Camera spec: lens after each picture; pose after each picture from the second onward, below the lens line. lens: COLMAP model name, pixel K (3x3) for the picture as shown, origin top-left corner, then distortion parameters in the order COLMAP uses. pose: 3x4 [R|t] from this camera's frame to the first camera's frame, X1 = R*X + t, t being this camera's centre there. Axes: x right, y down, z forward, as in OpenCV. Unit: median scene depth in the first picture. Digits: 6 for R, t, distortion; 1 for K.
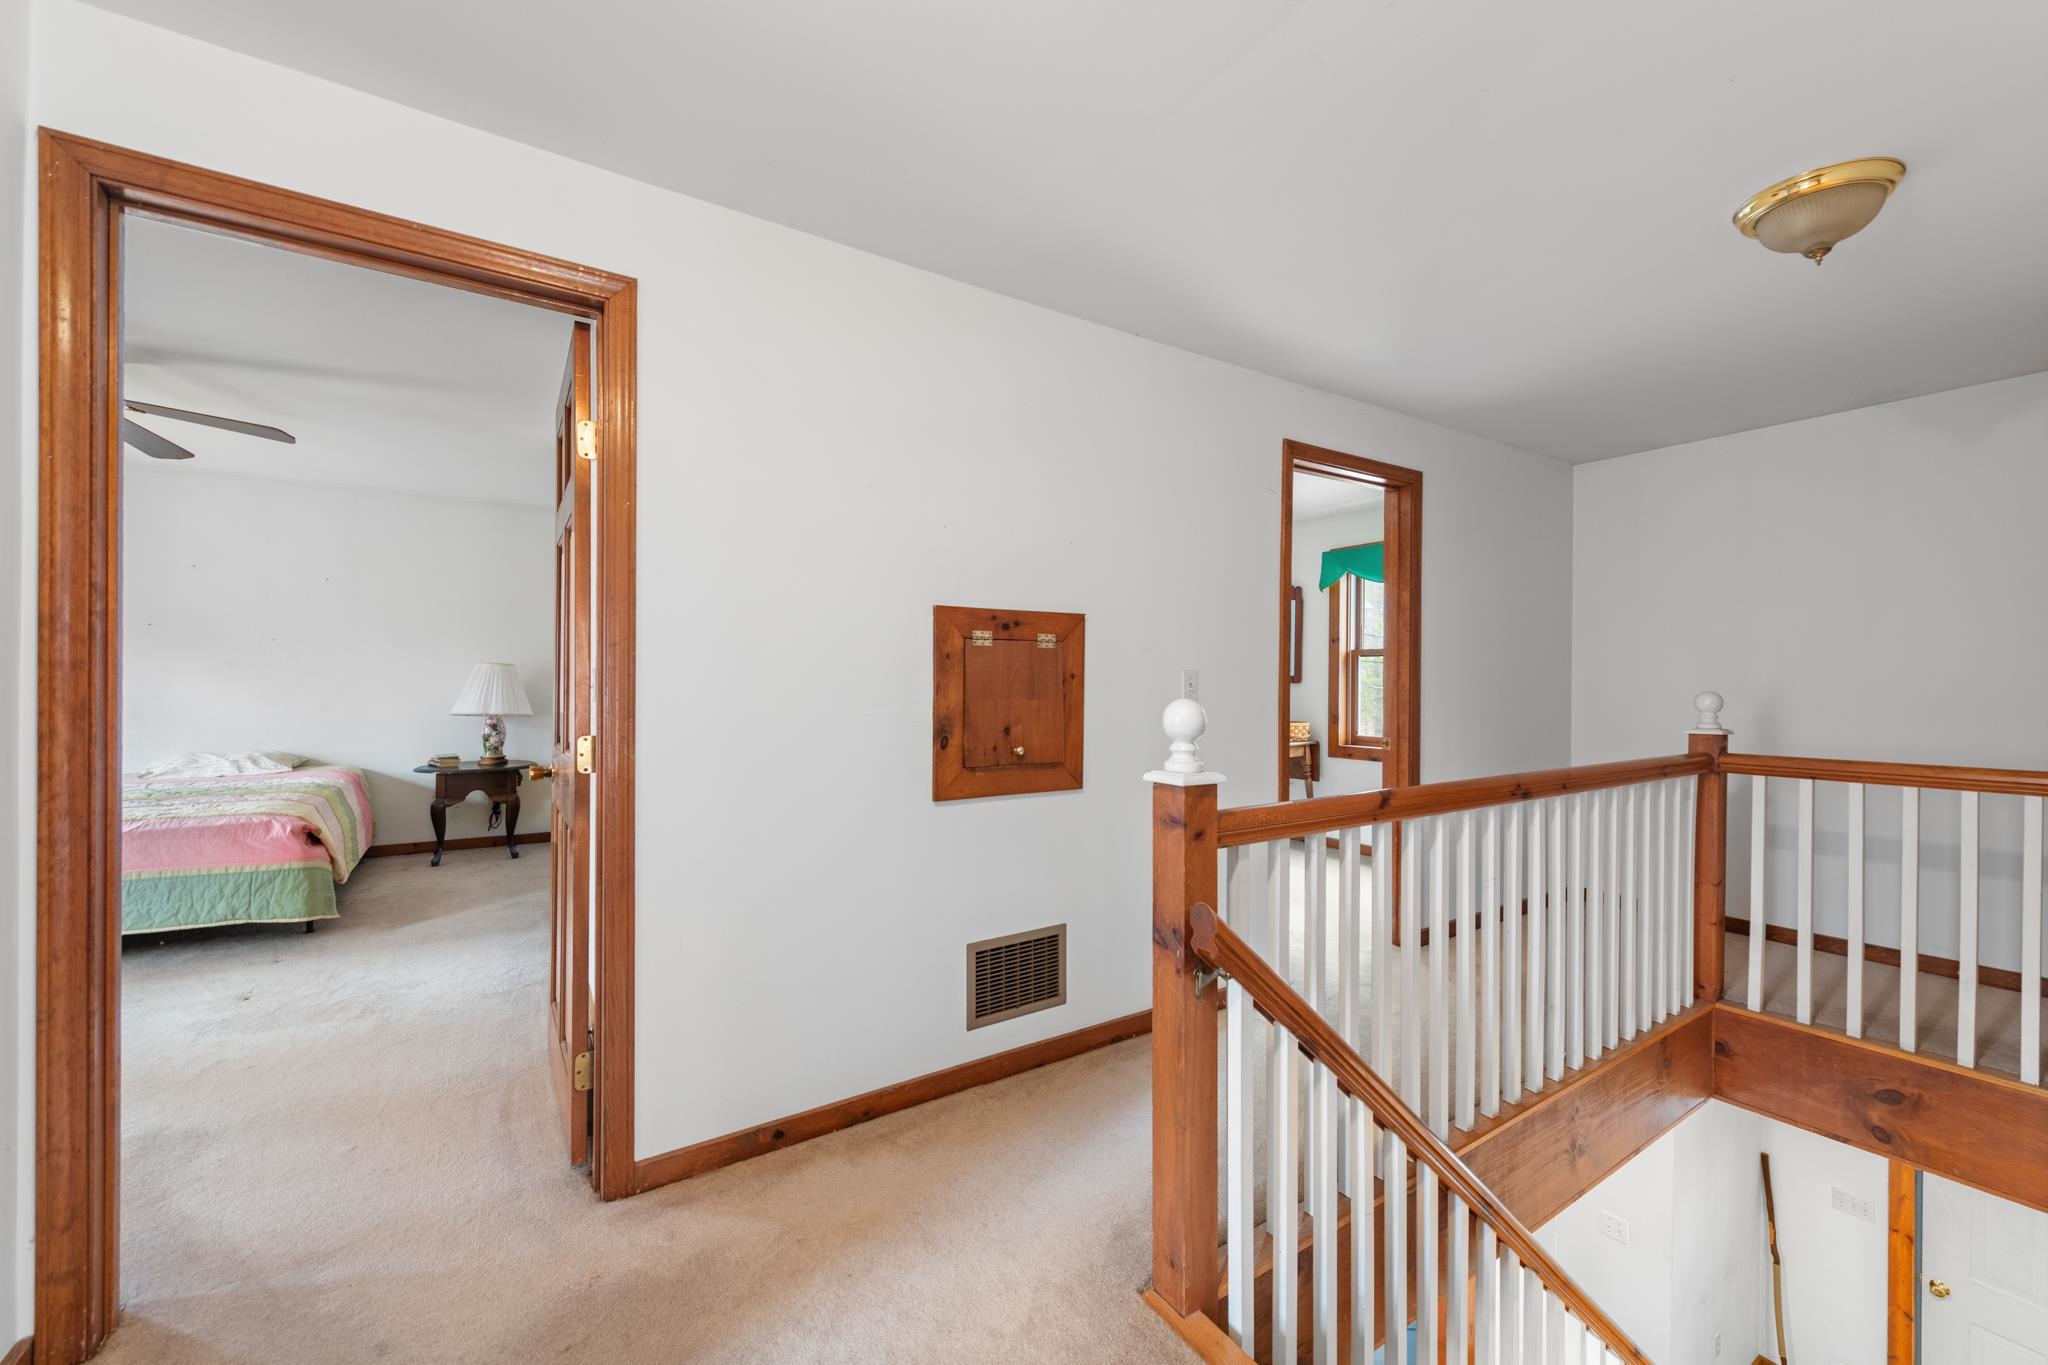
lens RADIAL K [[809.7, 0, 1022.7], [0, 809.7, 676.9], [0, 0, 1]] dist [0.007046, -0.000584]
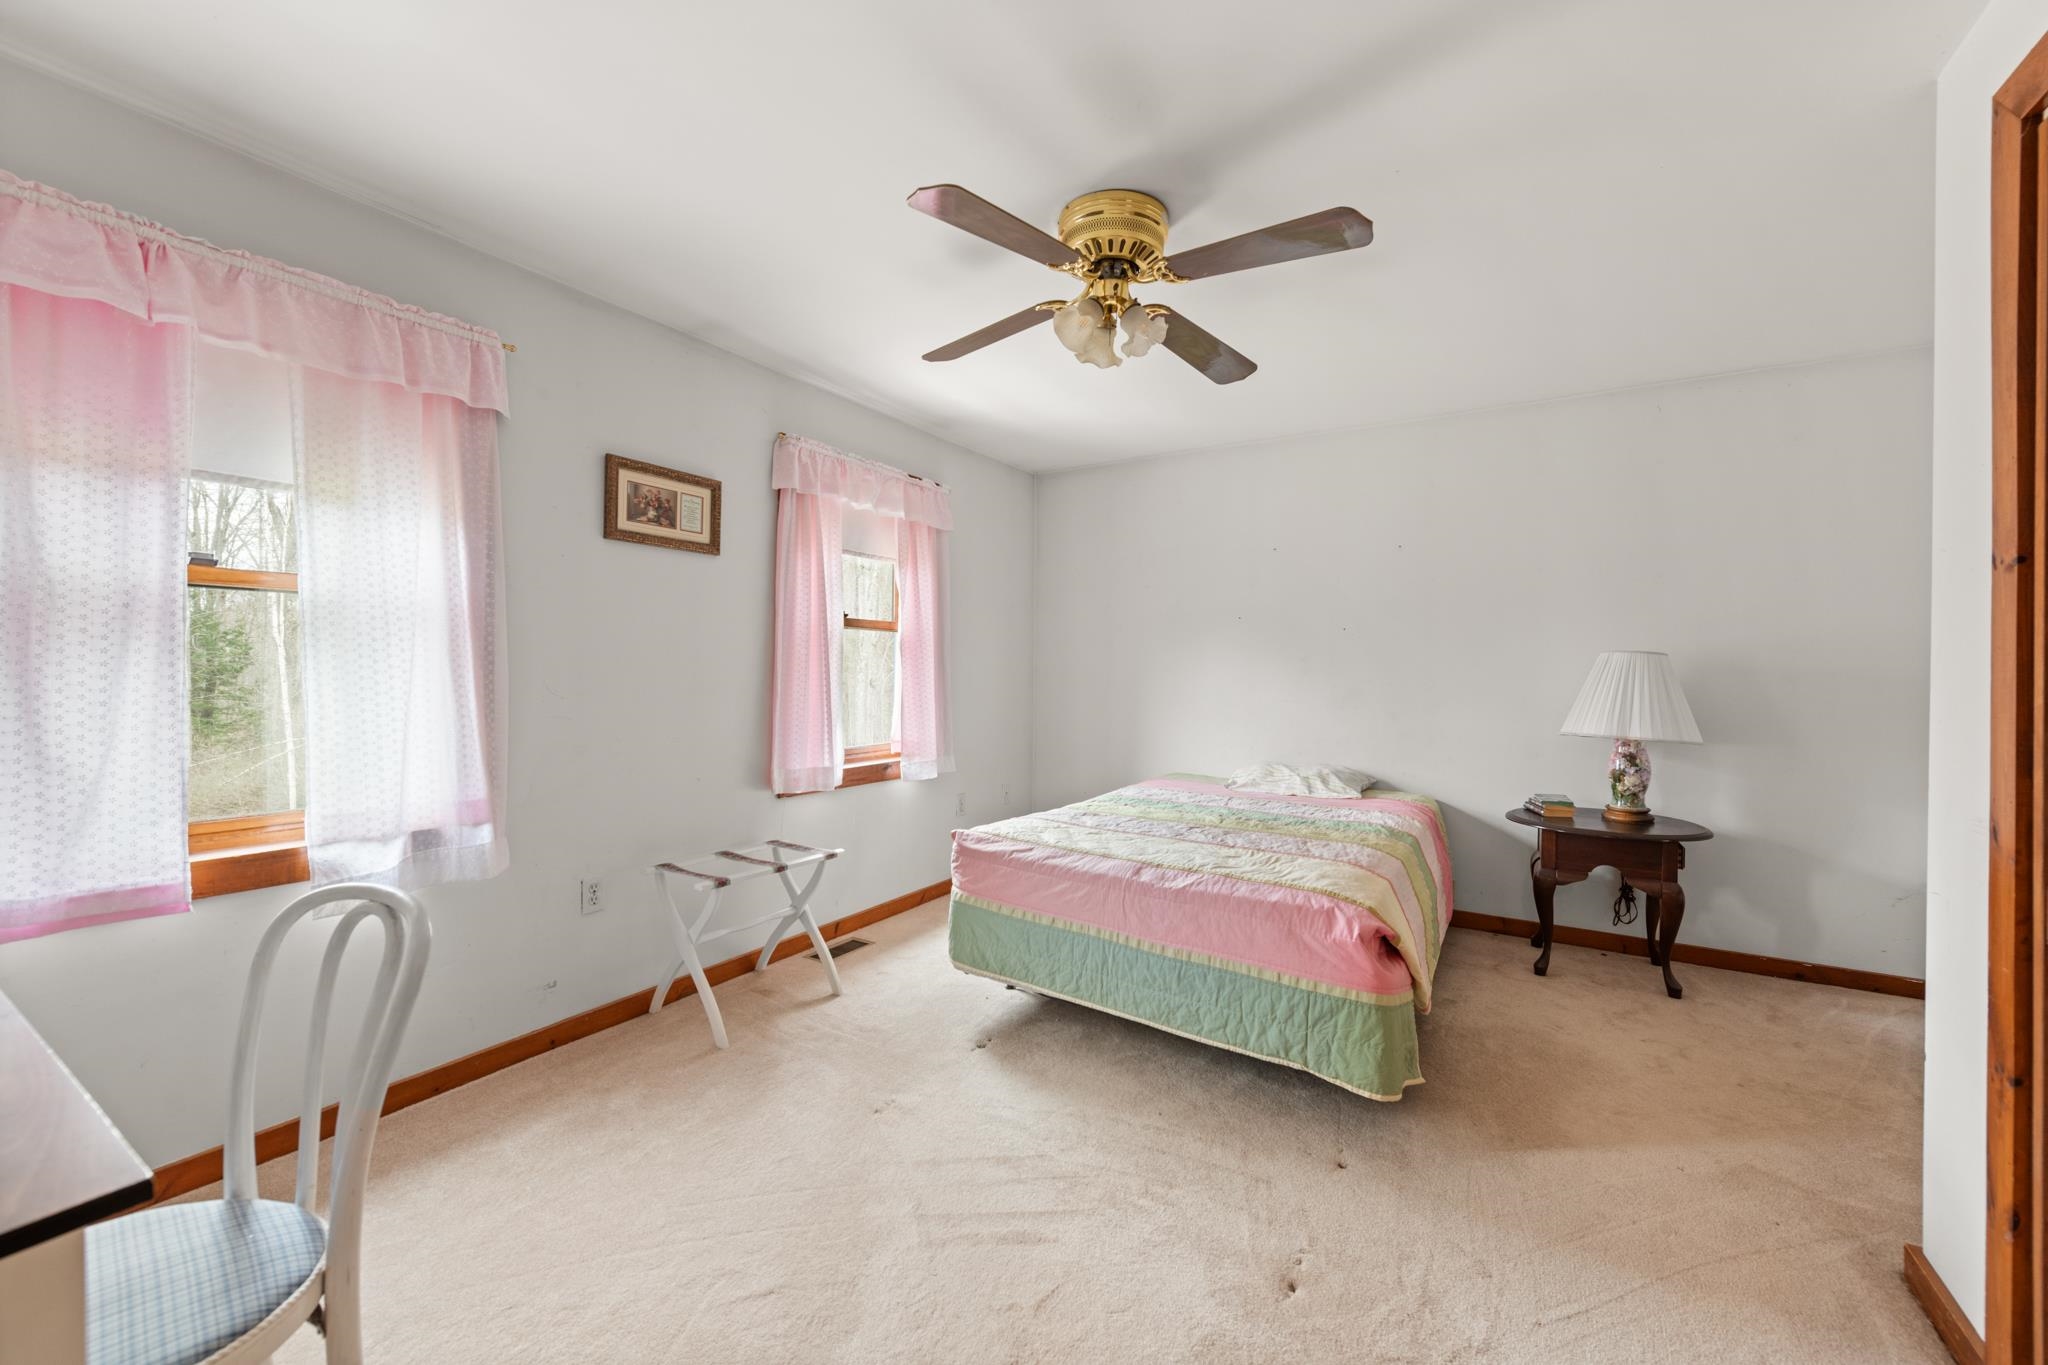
lens RADIAL K [[812.4, 0, 1027.5], [0, 812.4, 689.2], [0, 0, 1]] dist [0.008651, -0.000936]
pose [[0.435328, 0.019079, -0.900070, -0.358398], [-0.000728, 0.999783, 0.020841, -0.002897], [0.900272, -0.008417, 0.435247, 0.397758]]
